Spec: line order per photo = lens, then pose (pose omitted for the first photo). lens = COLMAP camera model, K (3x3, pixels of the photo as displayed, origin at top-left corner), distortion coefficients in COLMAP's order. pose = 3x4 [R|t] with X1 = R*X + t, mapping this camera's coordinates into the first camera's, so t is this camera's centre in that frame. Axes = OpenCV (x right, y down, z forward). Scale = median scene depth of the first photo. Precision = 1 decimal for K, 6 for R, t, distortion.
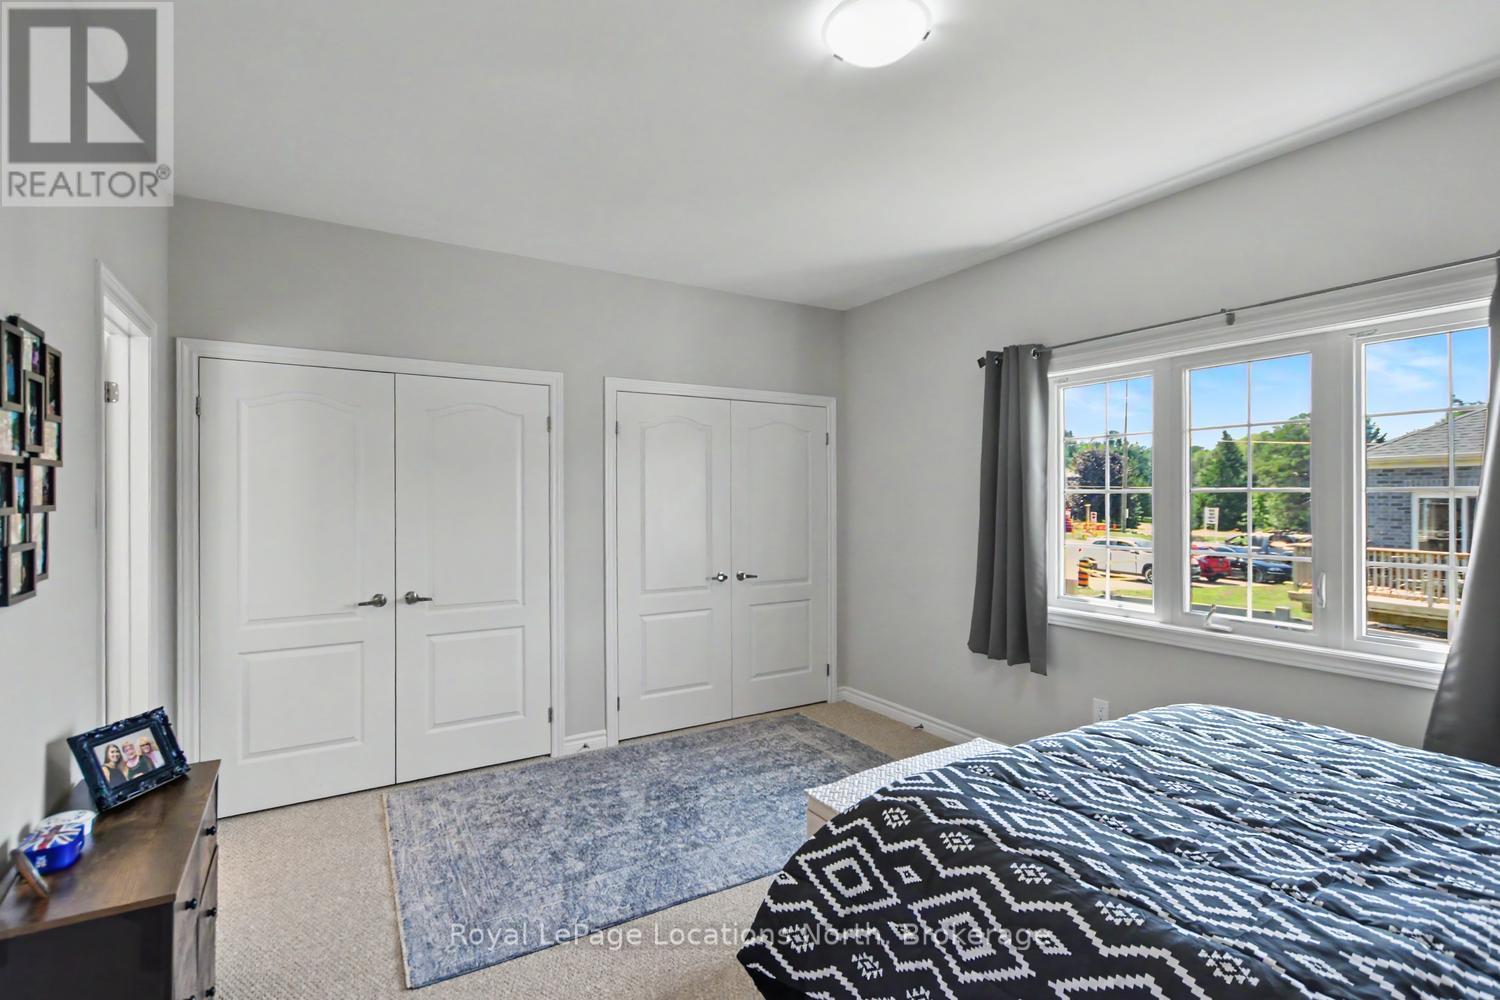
lens RADIAL K [[703.7, 0, 745.0], [0, 703.7, 496.6], [0, 0, 1]] dist [-0.000867, -0.000311]
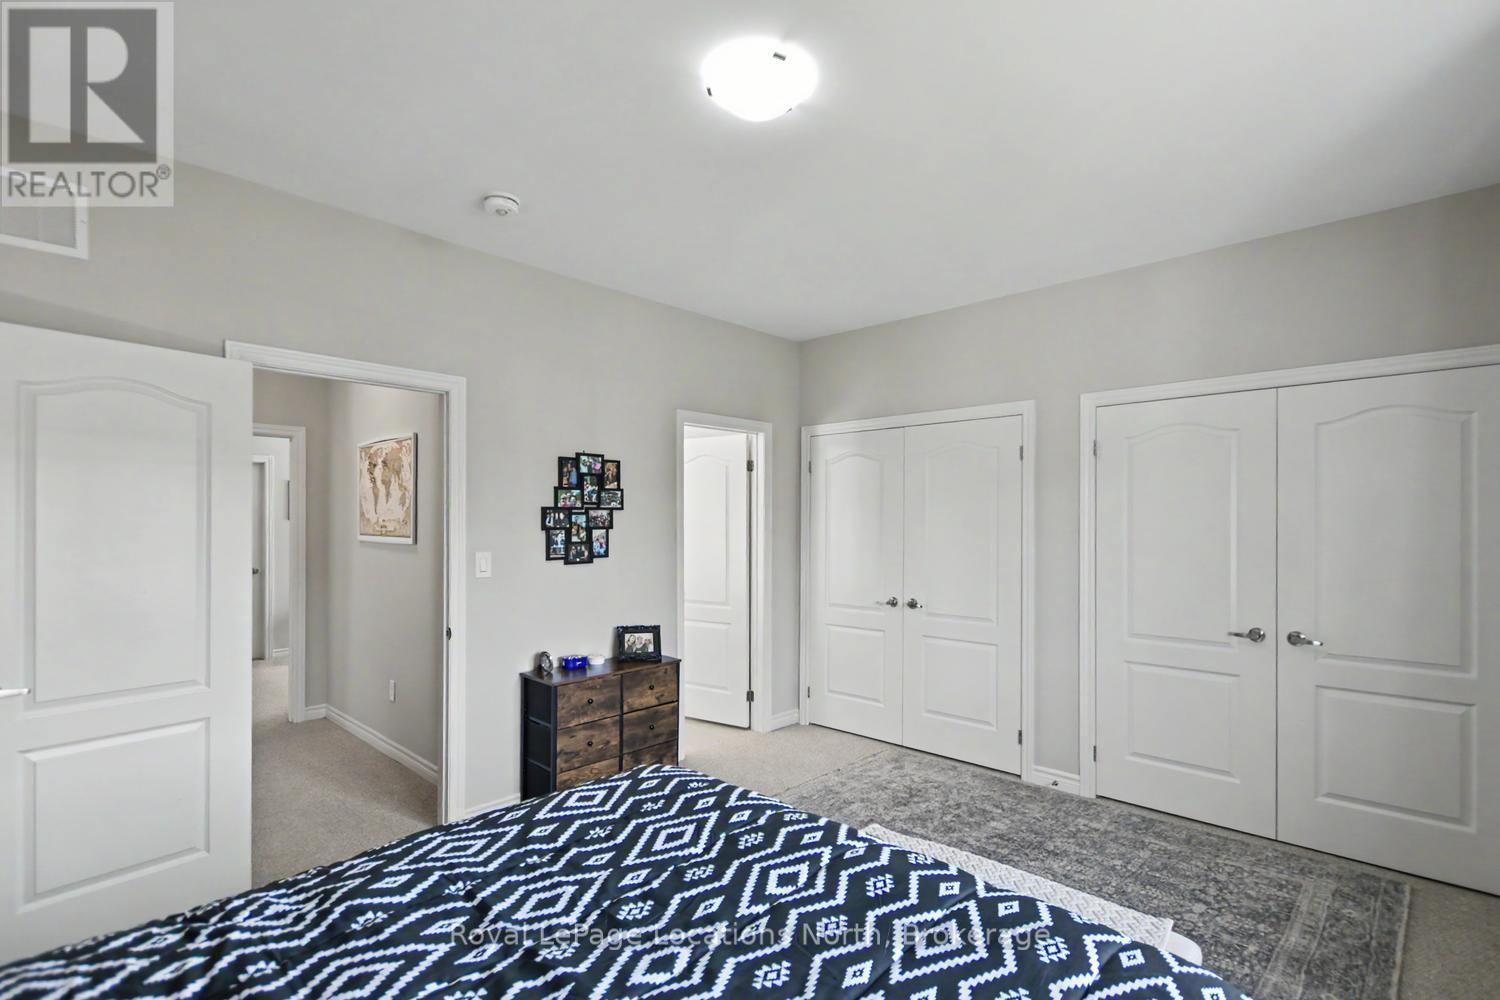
lens RADIAL K [[703.7, 0, 759.2], [0, 703.7, 521.8], [0, 0, 1]] dist [-0.000867, -0.000311]
pose [[0.261283, 0.001434, -0.965261, 0.608426], [-0.002402, 0.999997, 0.000835, -0.002564], [0.965259, 0.002101, 0.261286, 0.365064]]
